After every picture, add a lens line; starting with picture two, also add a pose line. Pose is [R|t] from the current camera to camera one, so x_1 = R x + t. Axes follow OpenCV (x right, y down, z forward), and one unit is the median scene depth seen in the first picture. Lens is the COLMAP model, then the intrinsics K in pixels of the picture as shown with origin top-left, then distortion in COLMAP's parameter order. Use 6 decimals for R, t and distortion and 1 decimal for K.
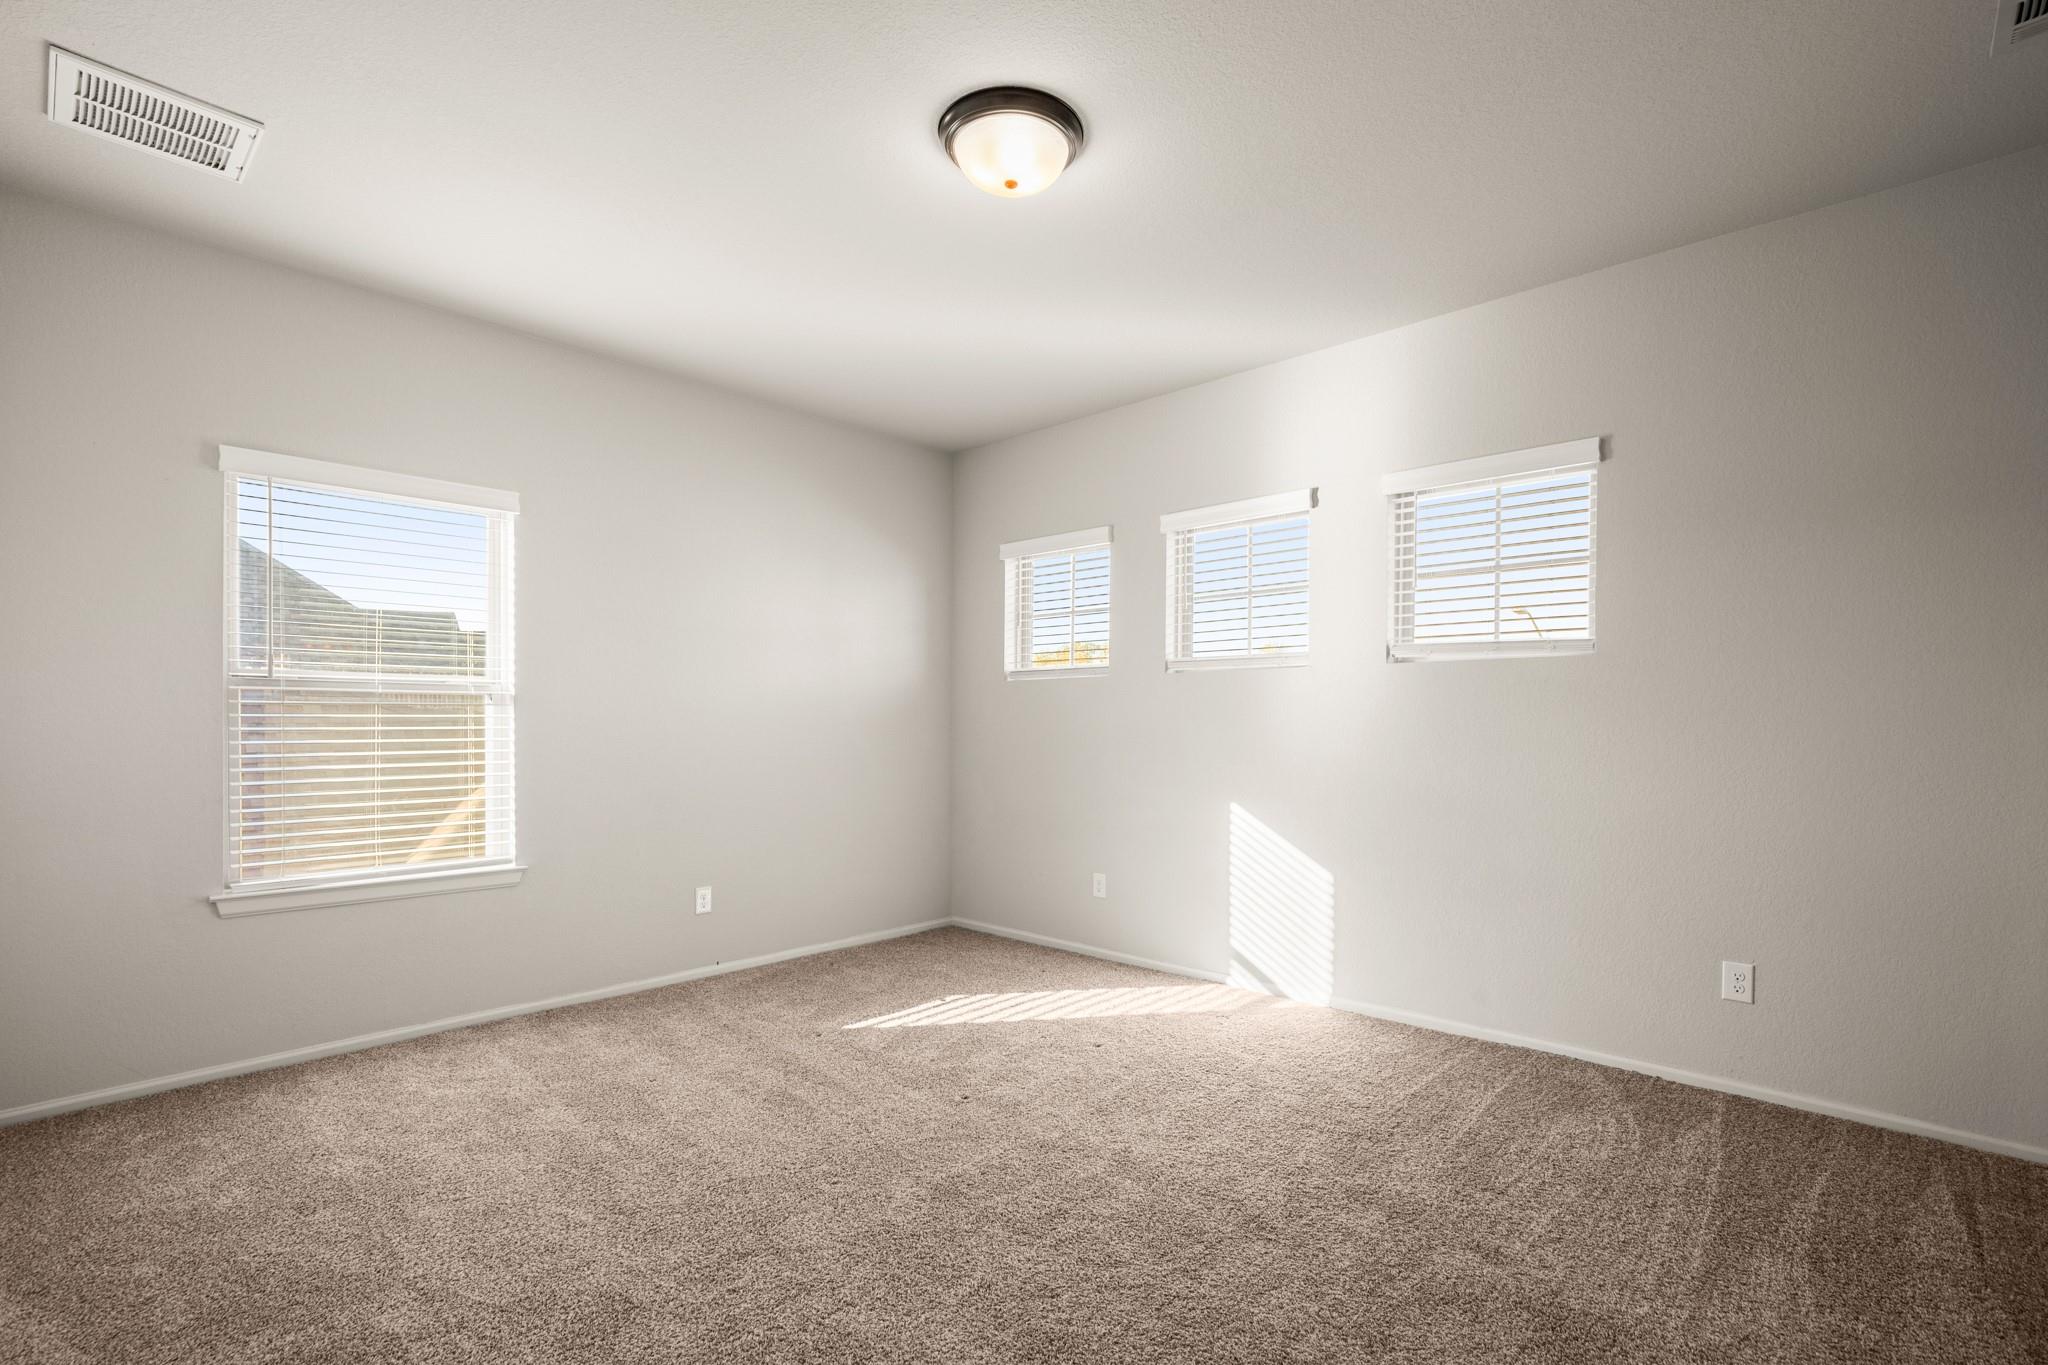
lens RADIAL K [[918.3, 0, 1028.4], [0, 918.3, 701.2], [0, 0, 1]] dist [0.030431, 0.000045]
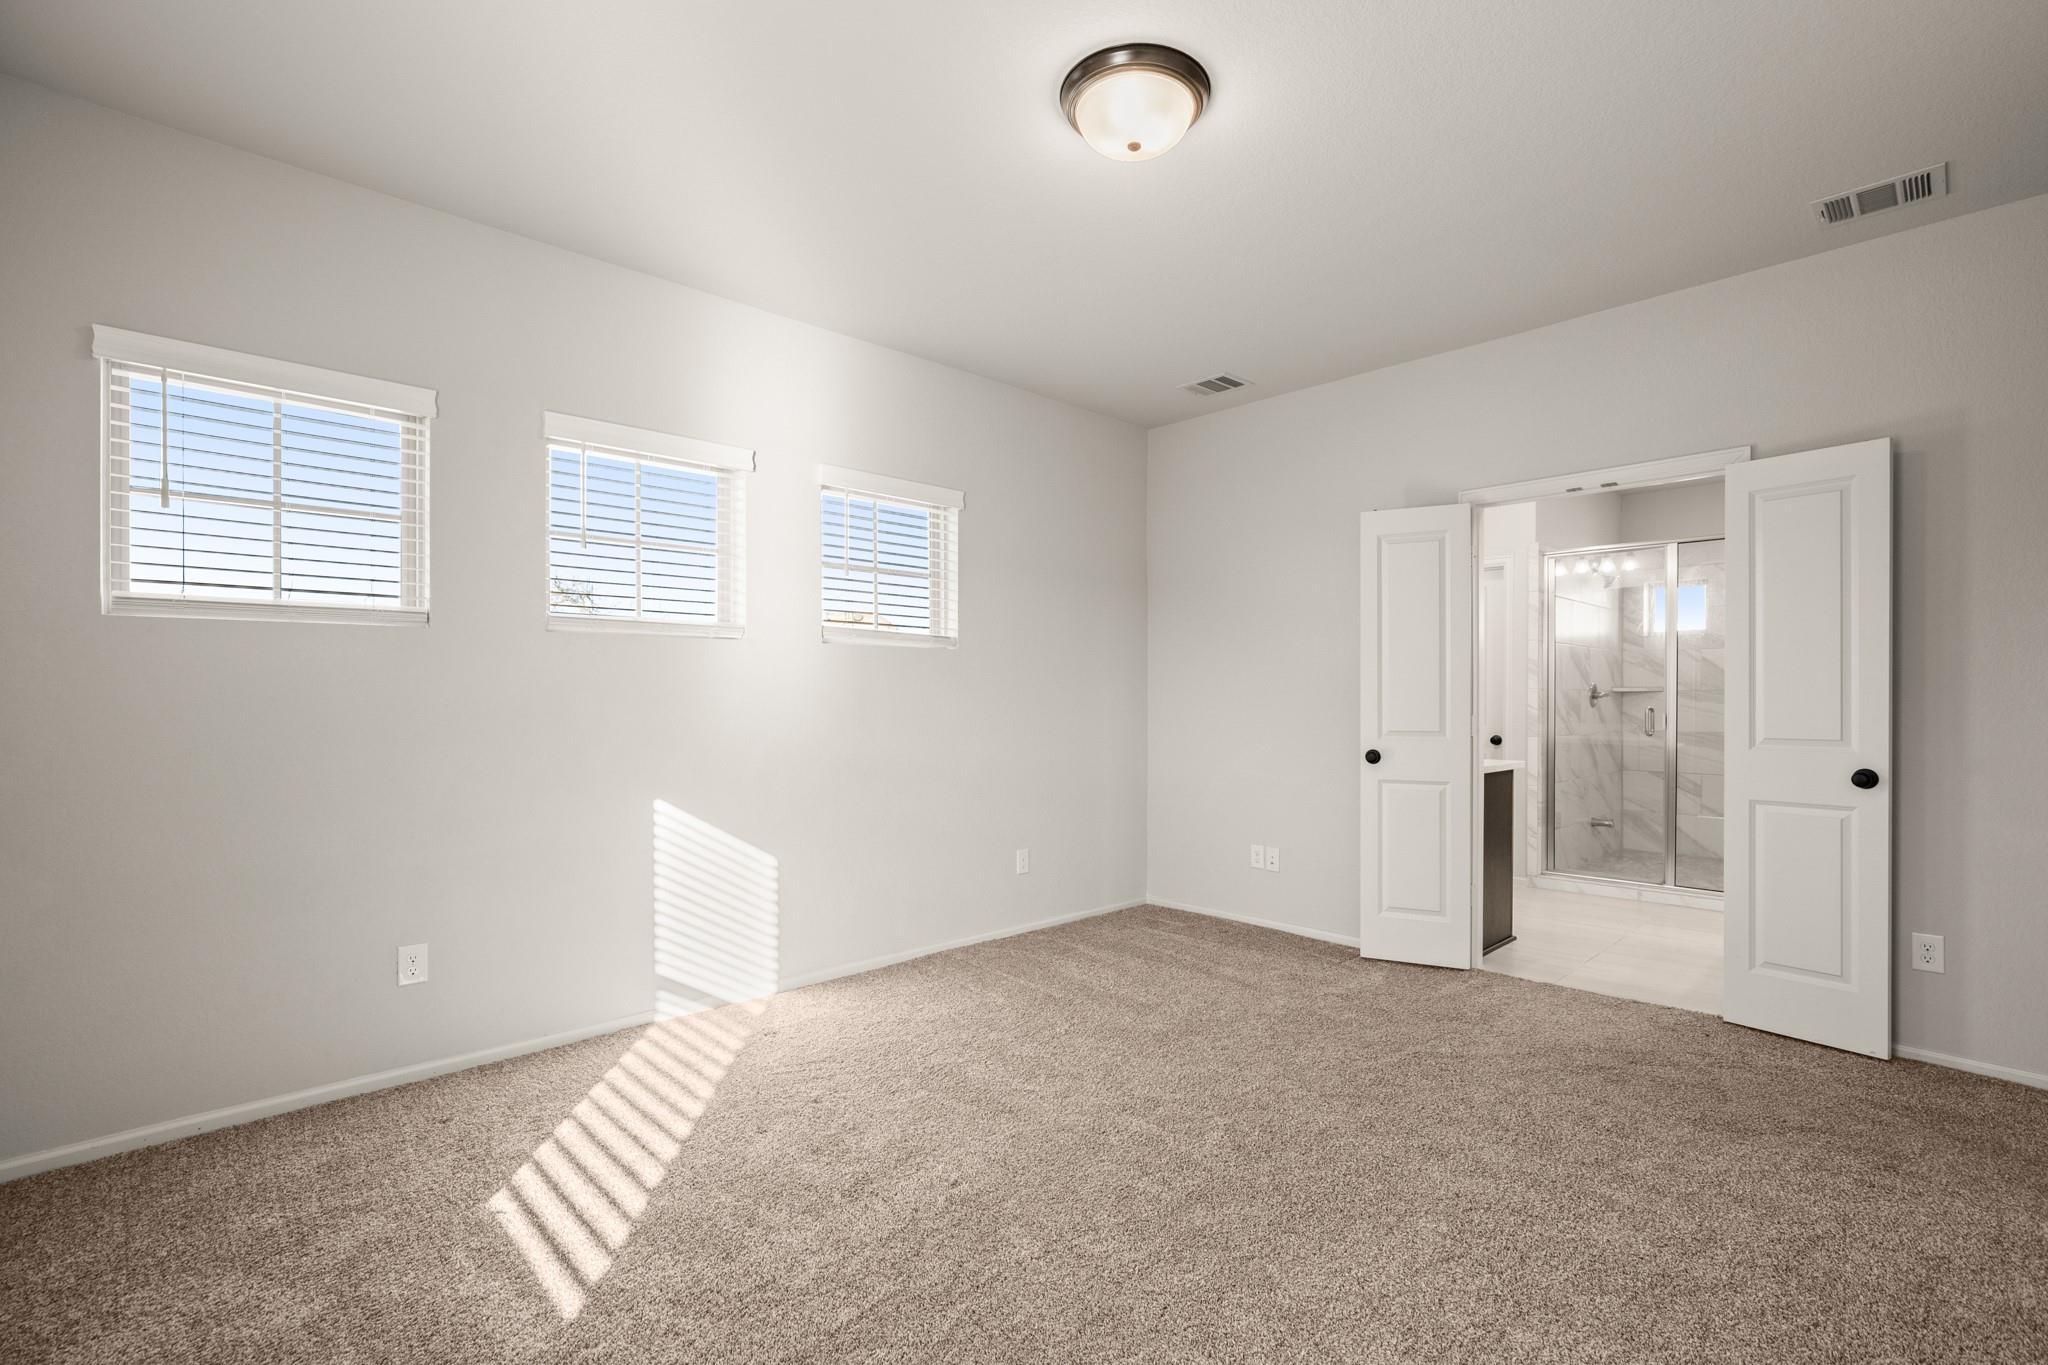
lens RADIAL K [[963.0, 0, 1024.0], [0, 963.0, 682.5], [0, 0, 1]] dist [-0.000723, 0.000033]
pose [[0.068243, 0.010201, 0.997617, -0.641599], [-0.023882, 0.999678, -0.008588, 0.006214], [-0.997383, -0.023239, 0.068464, 0.651951]]
